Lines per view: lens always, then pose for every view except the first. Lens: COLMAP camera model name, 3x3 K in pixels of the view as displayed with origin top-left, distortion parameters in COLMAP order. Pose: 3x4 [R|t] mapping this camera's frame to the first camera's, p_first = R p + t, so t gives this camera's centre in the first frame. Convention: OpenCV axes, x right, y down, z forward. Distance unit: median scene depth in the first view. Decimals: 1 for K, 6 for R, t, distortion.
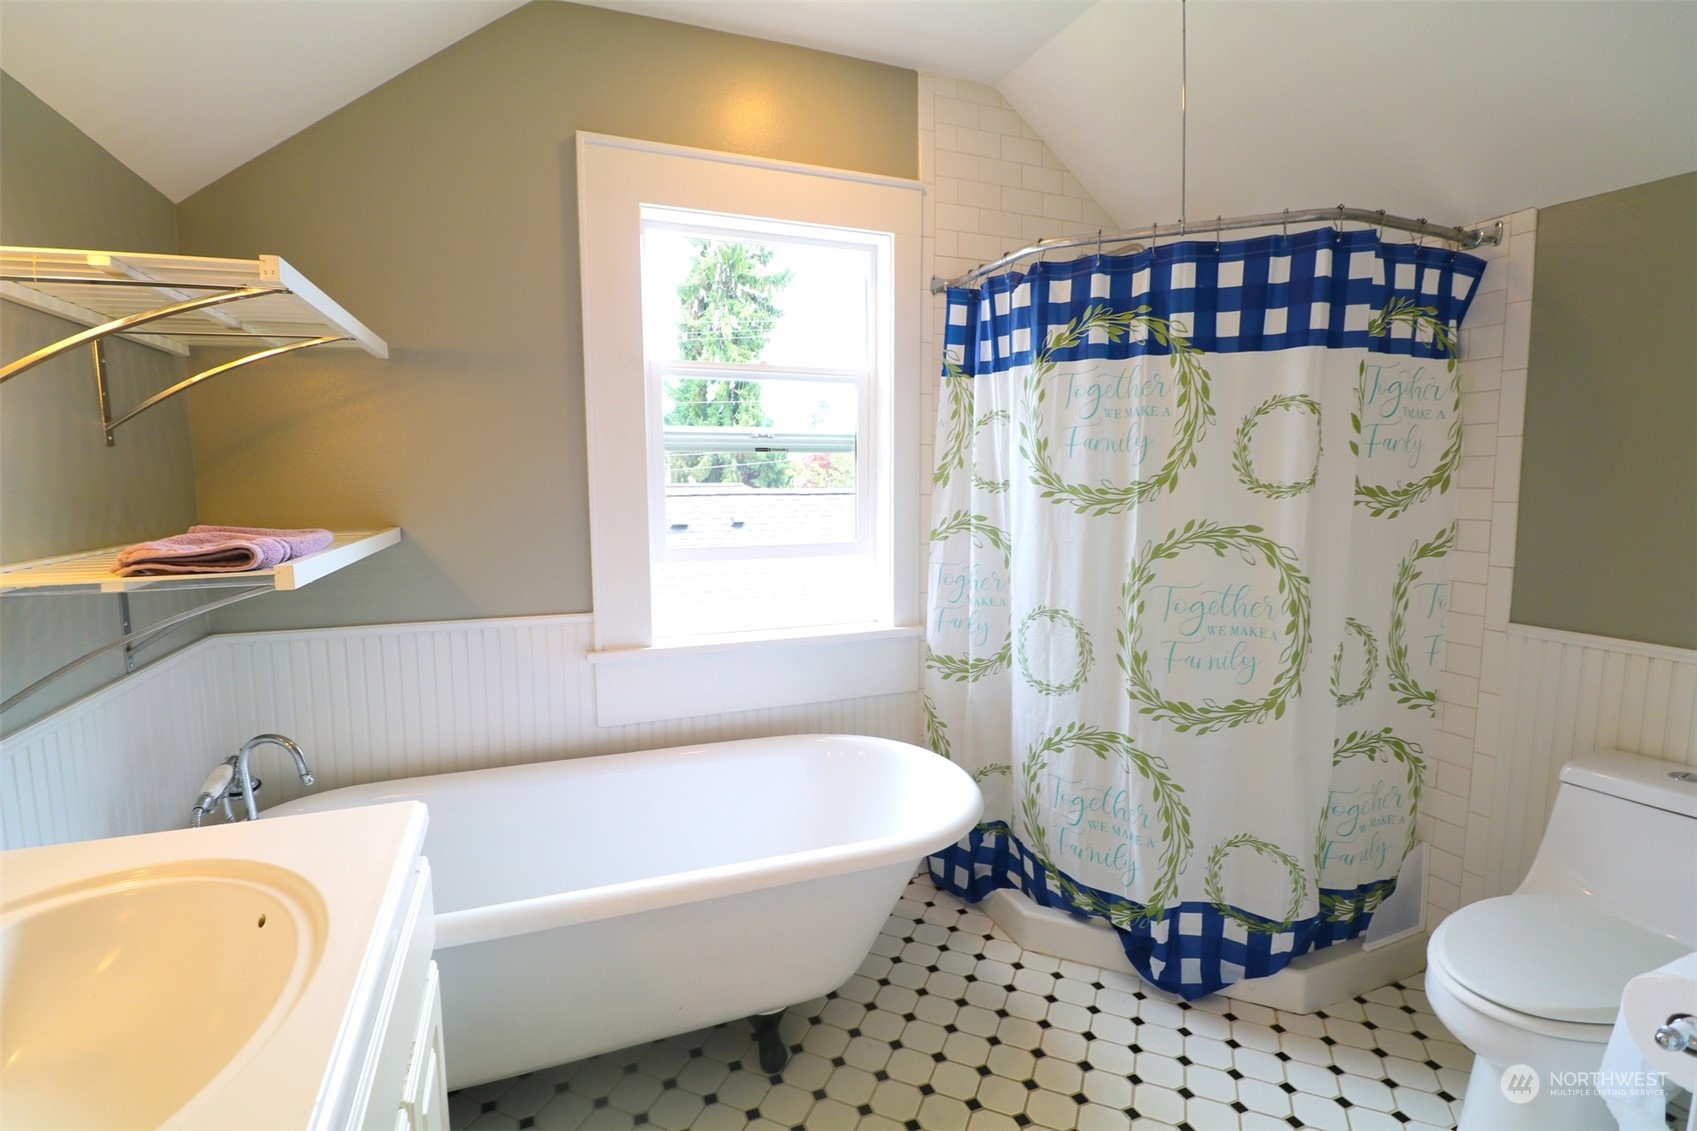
lens RADIAL K [[786.0, 0, 836.6], [0, 786.0, 568.7], [0, 0, 1]] dist [-0.013233, -0.005391]
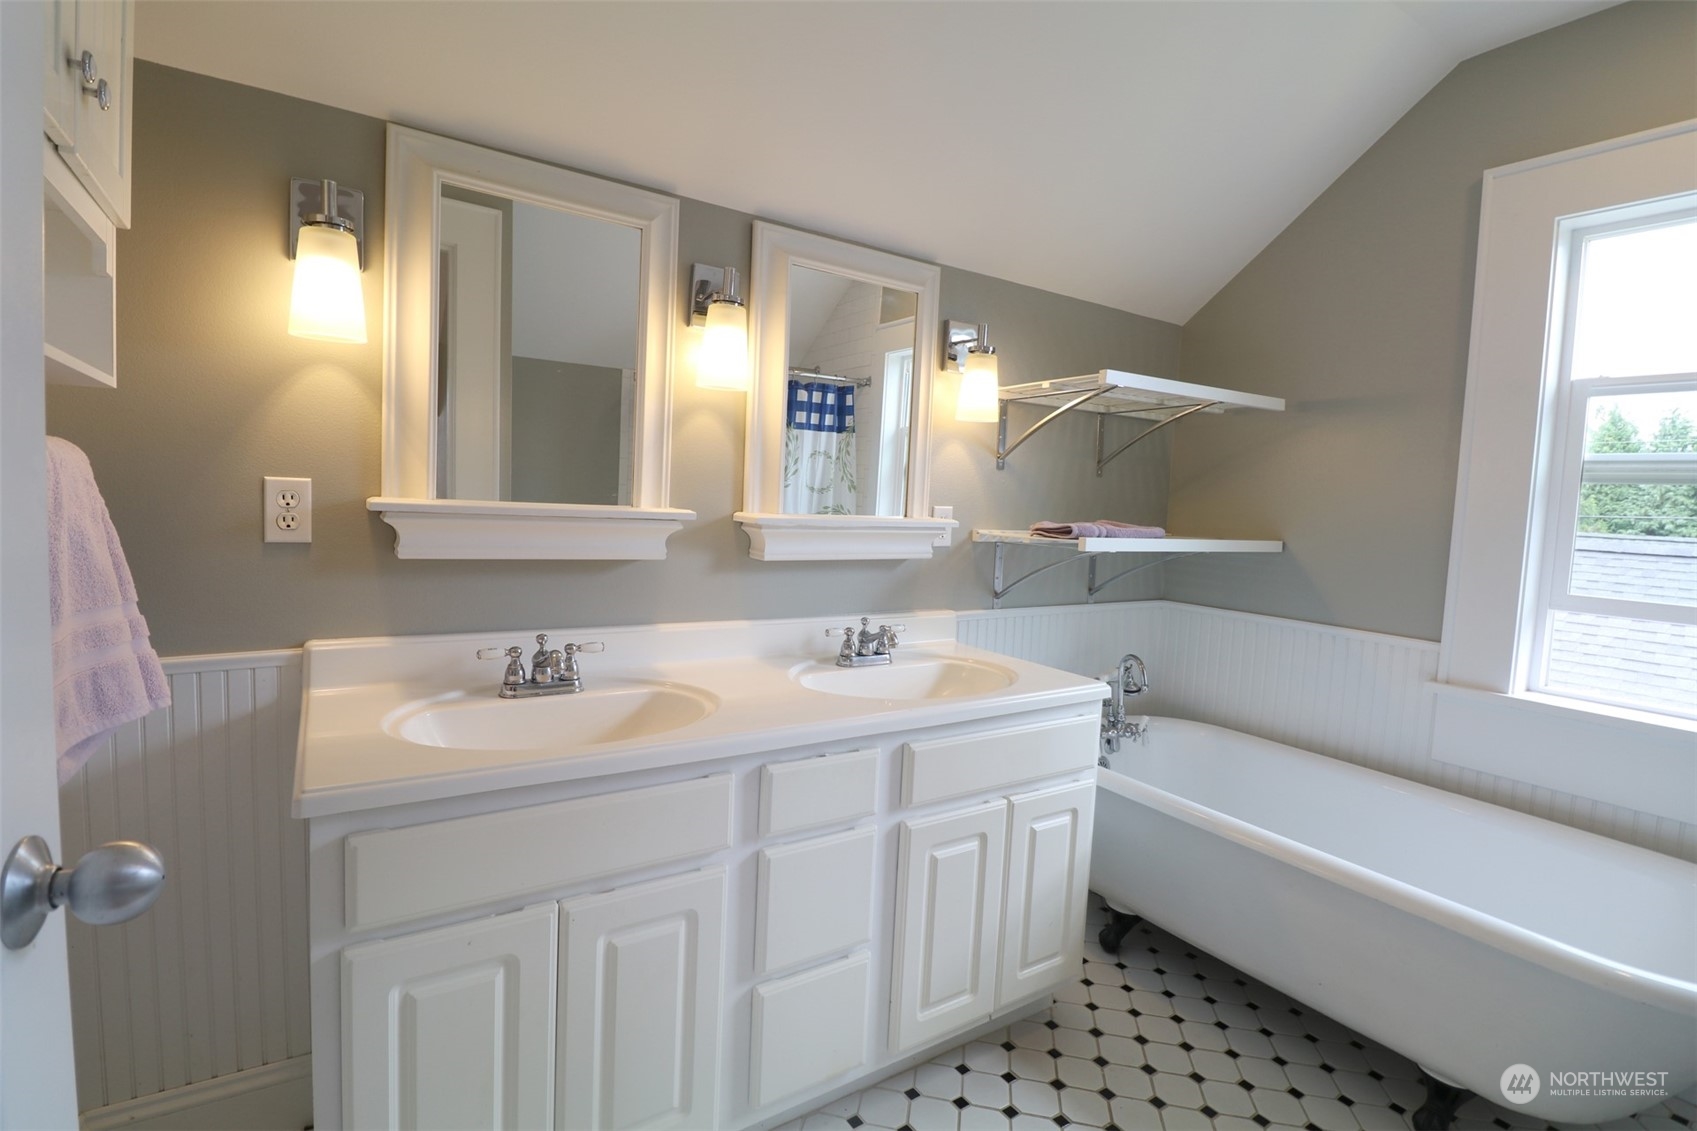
lens RADIAL K [[786.0, 0, 840.8], [0, 786.0, 560.1], [0, 0, 1]] dist [-0.013233, -0.005391]
pose [[0.208766, 0.089381, -0.973873, 0.488758], [-0.156778, 0.985994, 0.056885, 0.016447], [0.965317, 0.140806, 0.219855, 0.028796]]
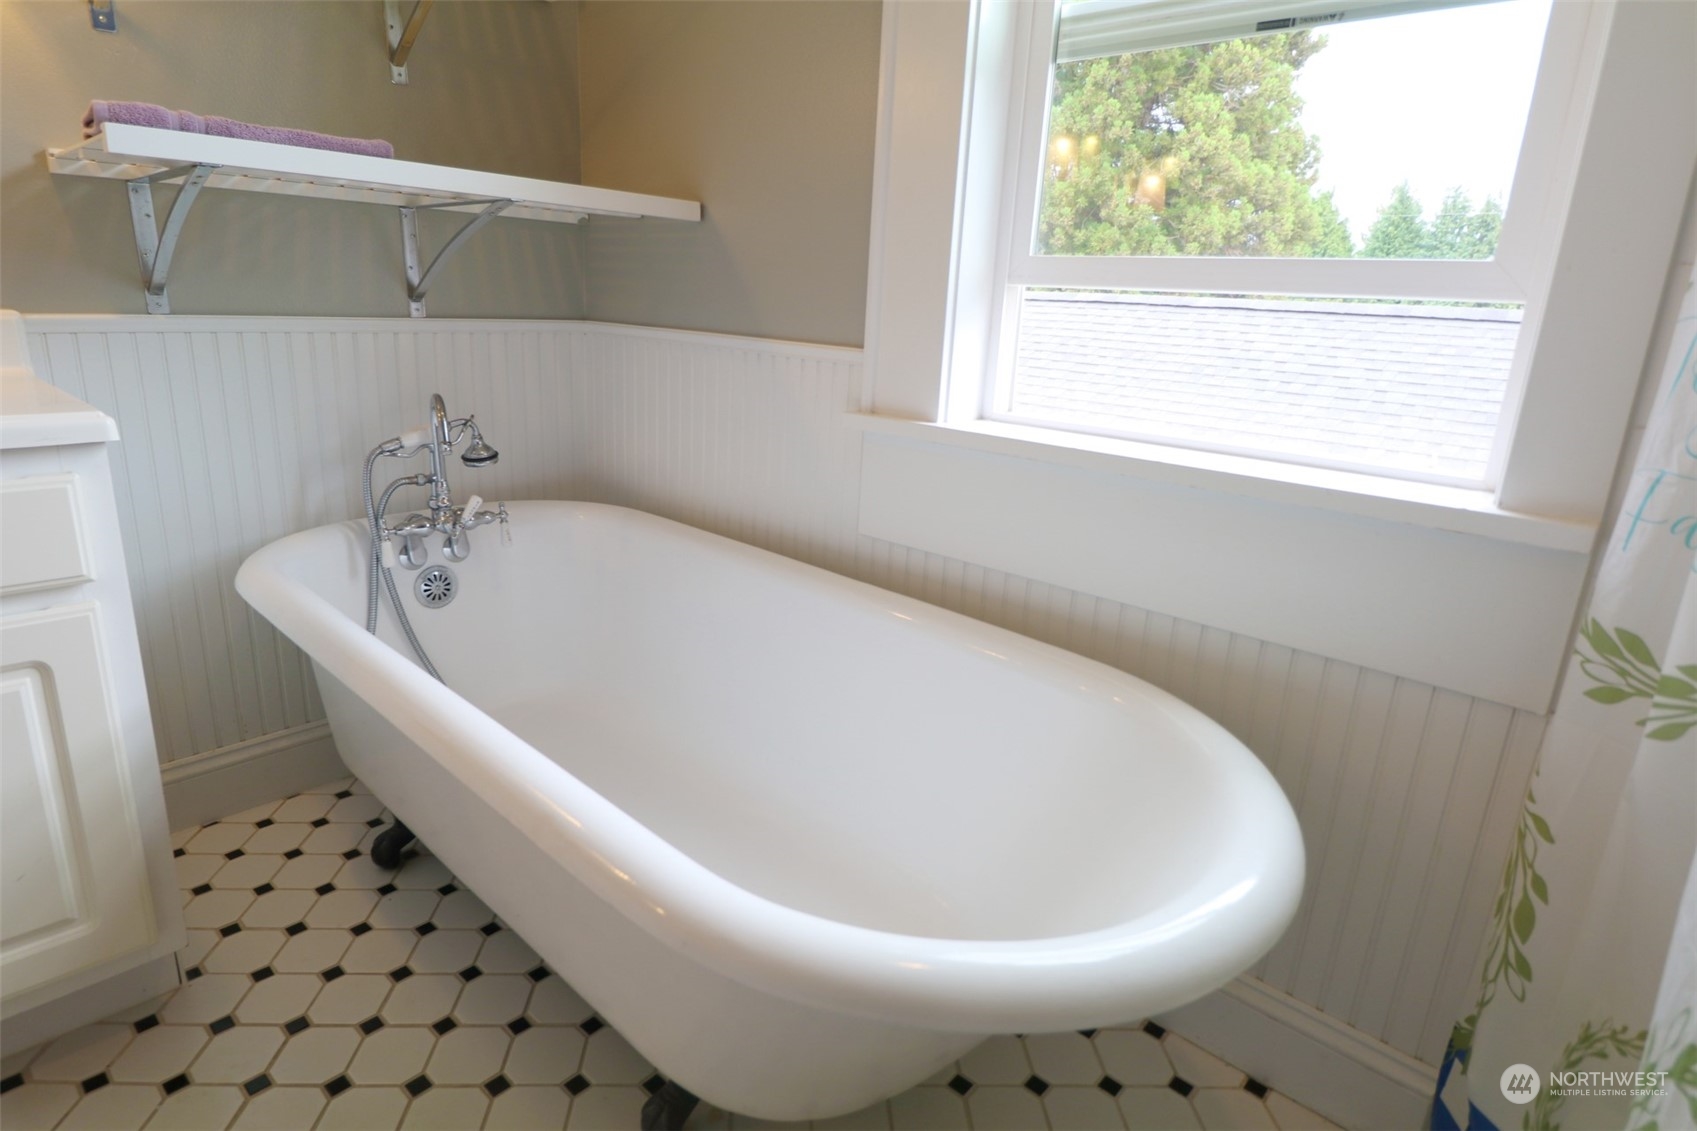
lens RADIAL K [[912.5, 0, 834.6], [0, 912.5, 561.0], [0, 0, 1]] dist [-0.002416, -0.001856]
pose [[0.443257, 0.272011, -0.854127, 0.342206], [-0.150874, 0.961893, 0.228033, 0.058278], [0.883606, 0.027788, 0.467405, 0.649918]]
